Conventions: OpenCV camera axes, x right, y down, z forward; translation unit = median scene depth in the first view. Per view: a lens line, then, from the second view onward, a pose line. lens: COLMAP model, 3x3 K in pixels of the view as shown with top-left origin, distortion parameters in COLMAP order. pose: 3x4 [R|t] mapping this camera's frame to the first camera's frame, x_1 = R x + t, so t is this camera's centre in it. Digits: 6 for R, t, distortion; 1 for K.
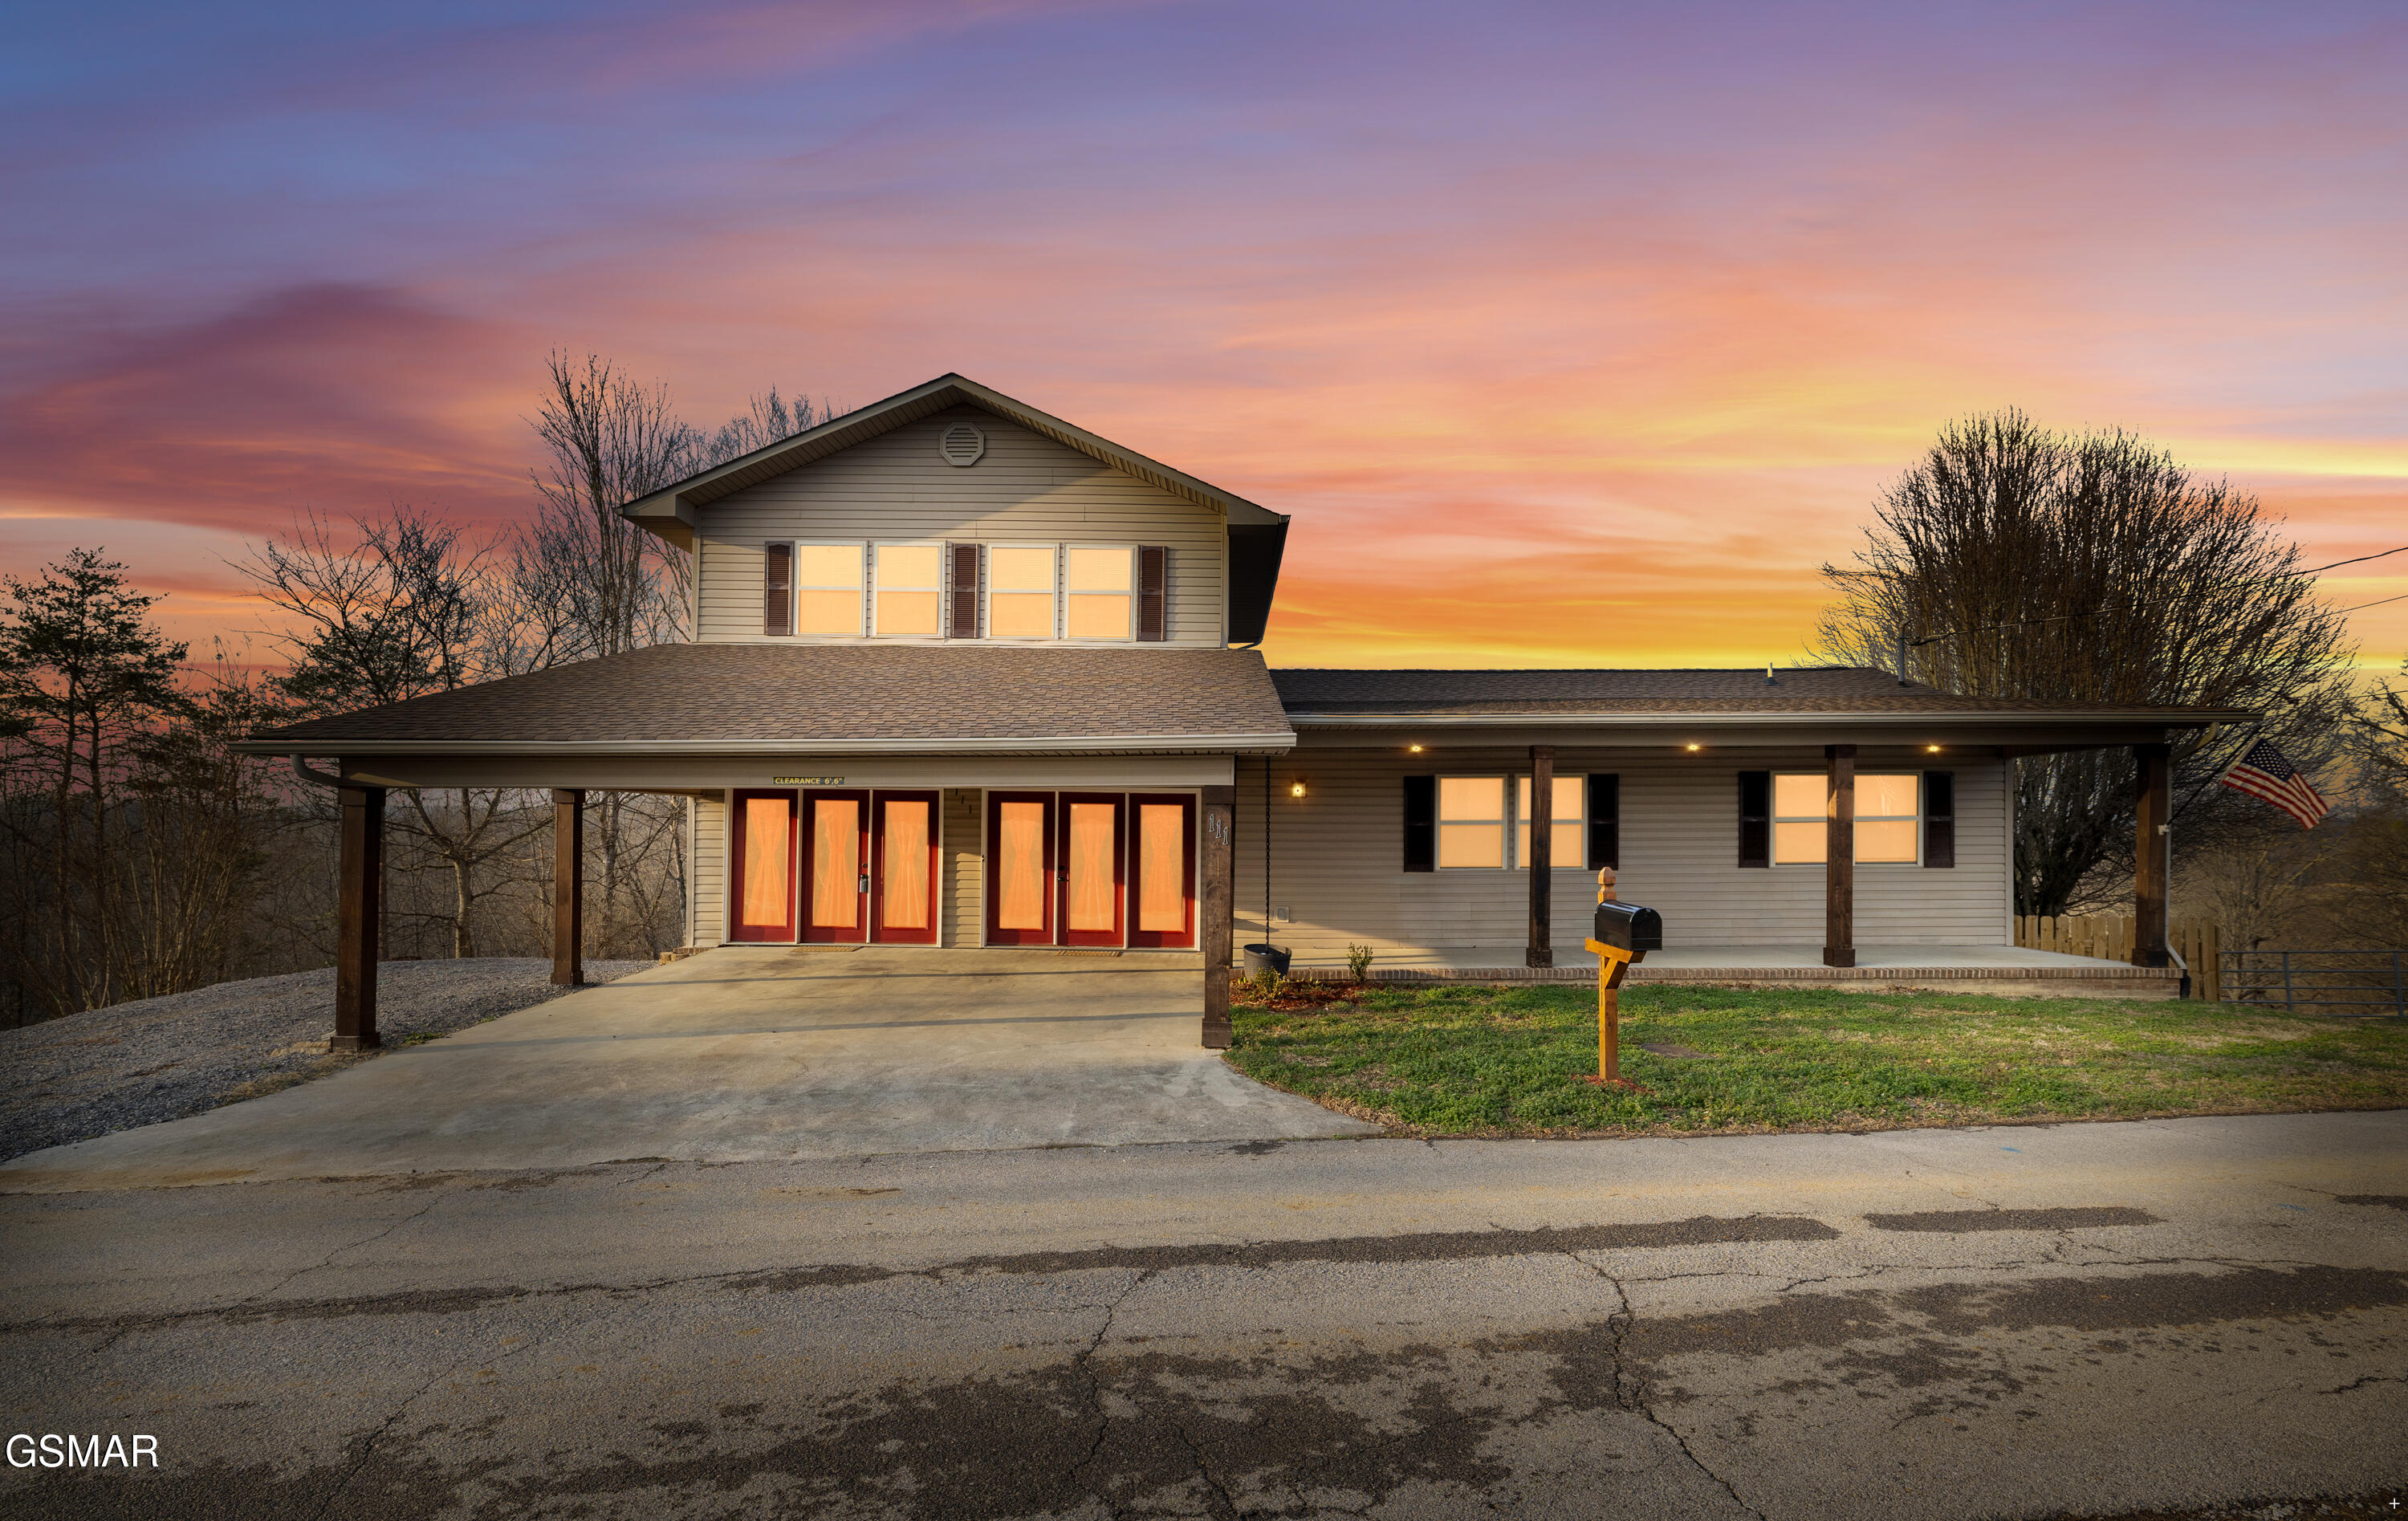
lens RADIAL K [[1262.9, 0, 1203.9], [0, 1262.9, 818.2], [0, 0, 1]] dist [0.001172, 0.000067]
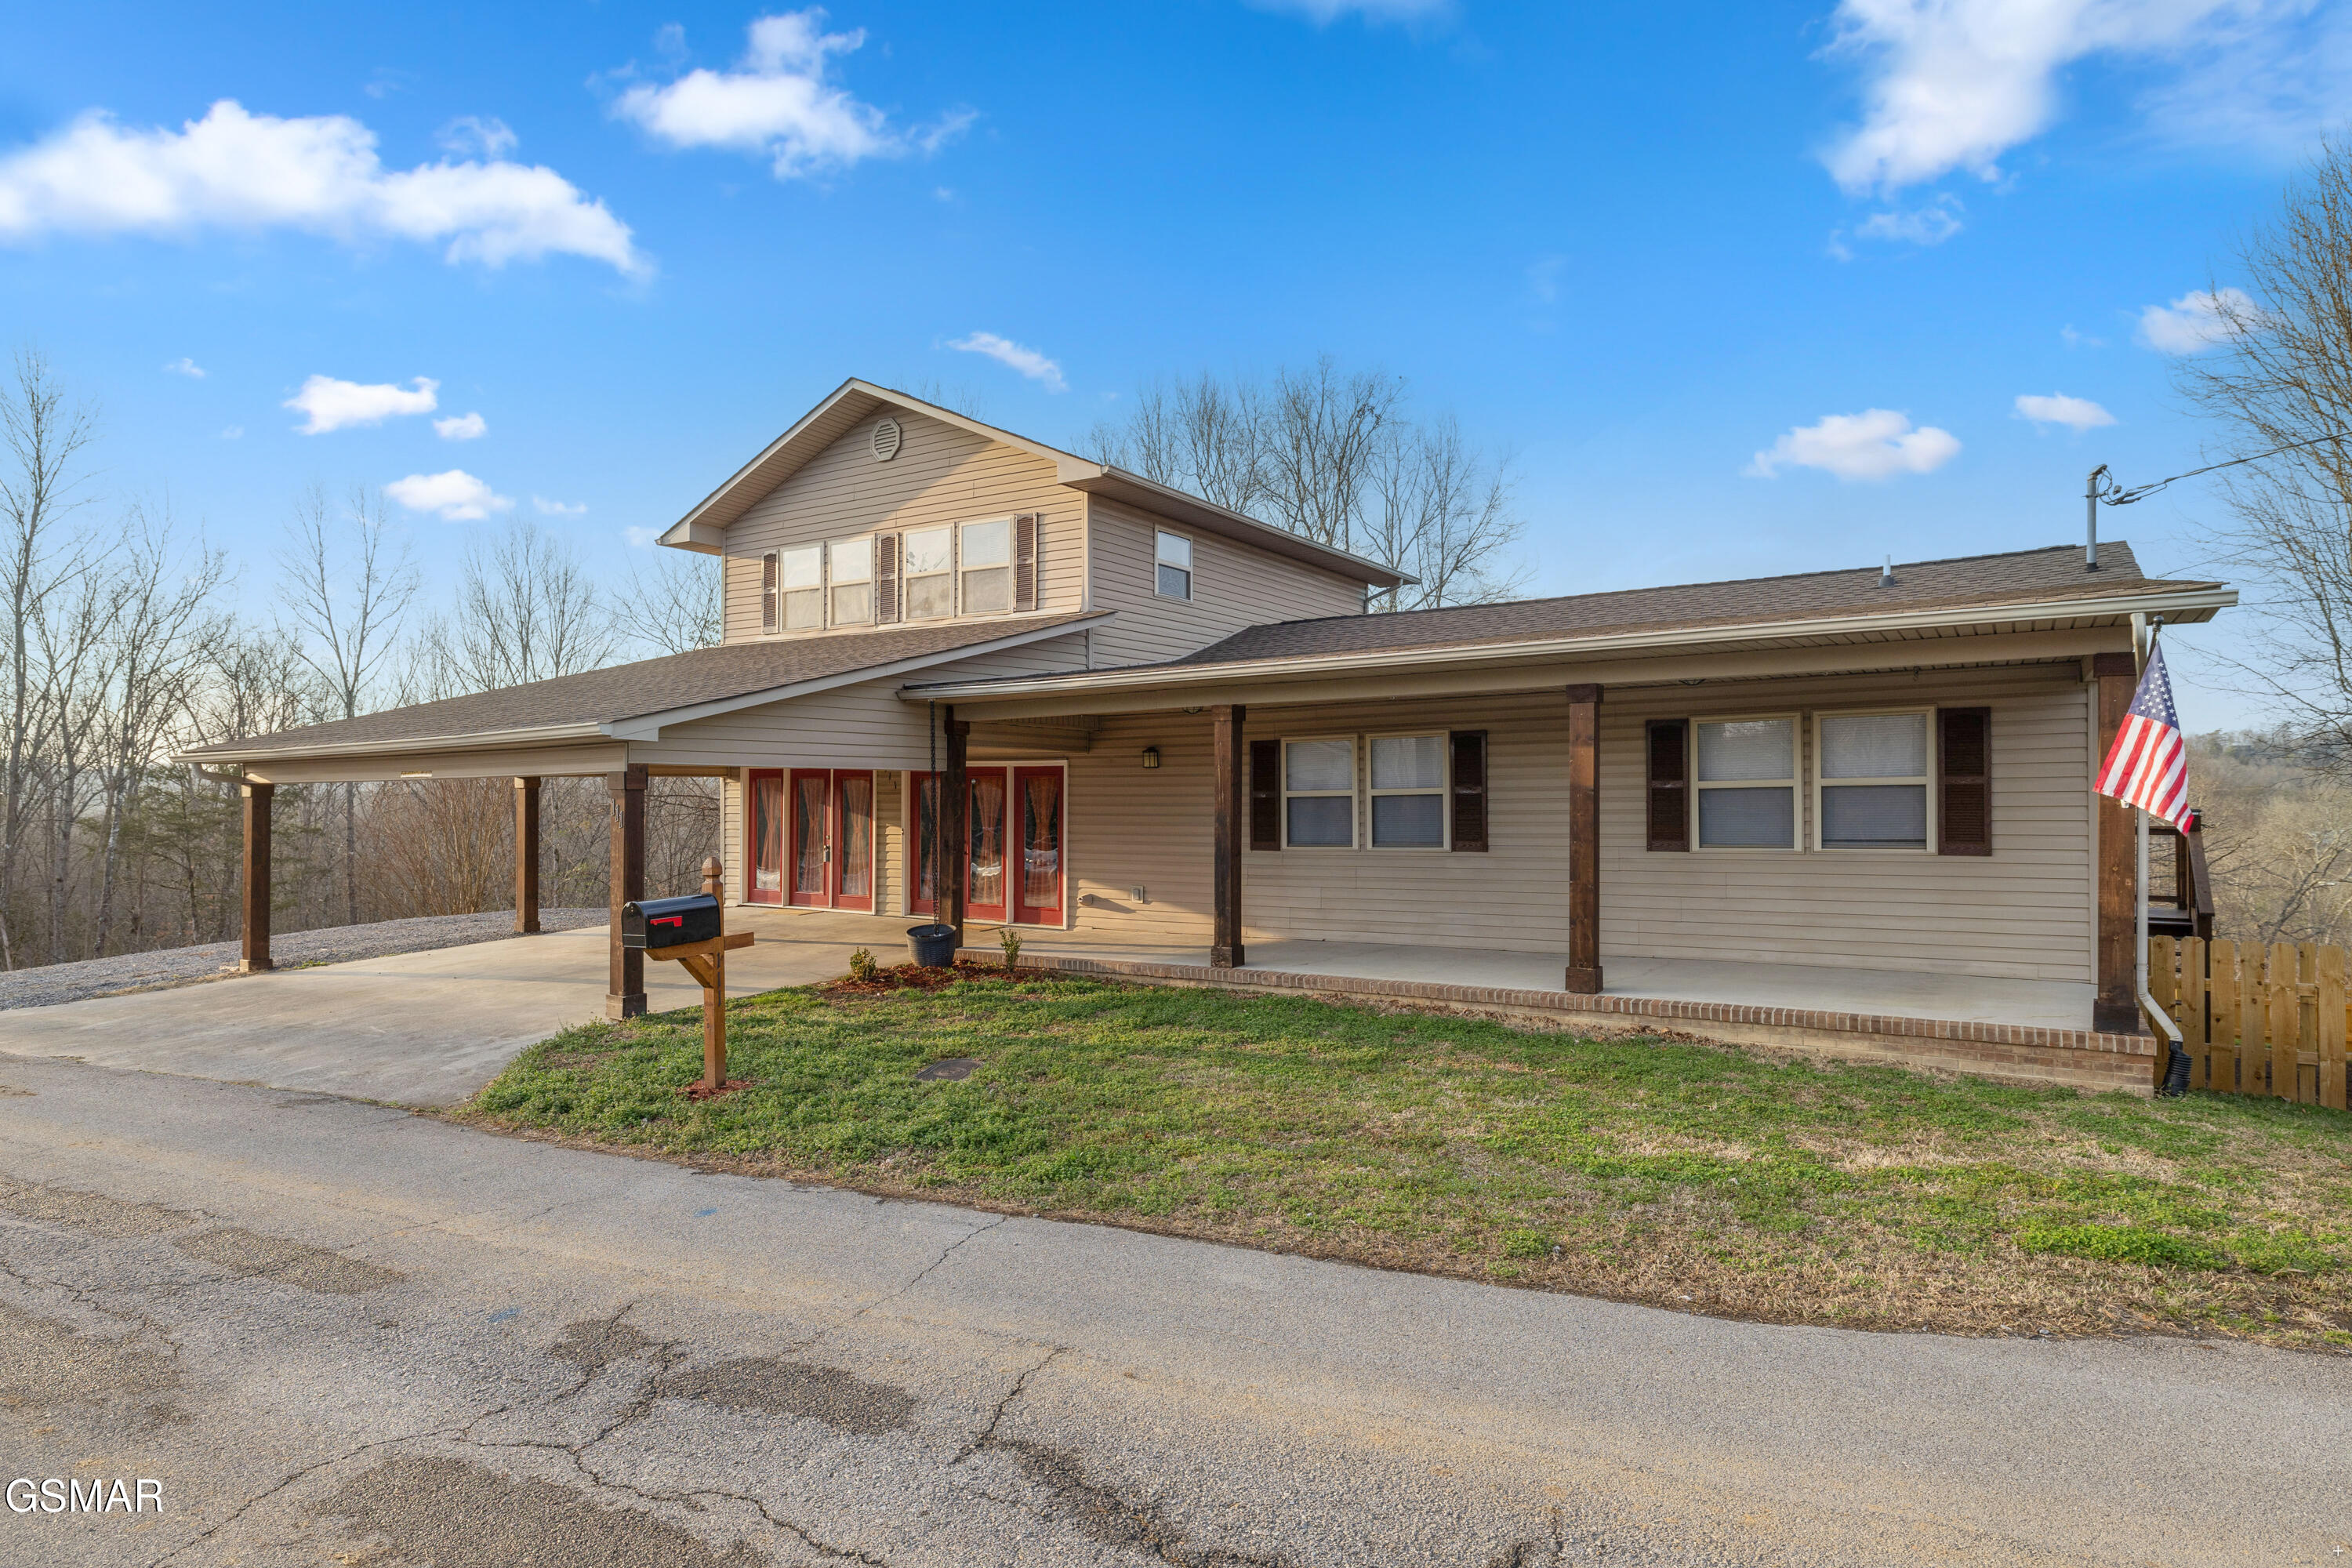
lens RADIAL K [[1327.3, 0, 1176.0], [0, 1327.3, 784.0], [0, 0, 1]] dist [-0.002416, -0.000405]
pose [[0.830631, -0.011991, -0.556695, 0.629812], [0.016056, 0.999868, 0.002419, -0.006093], [0.556592, -0.010948, 0.830714, 0.207154]]
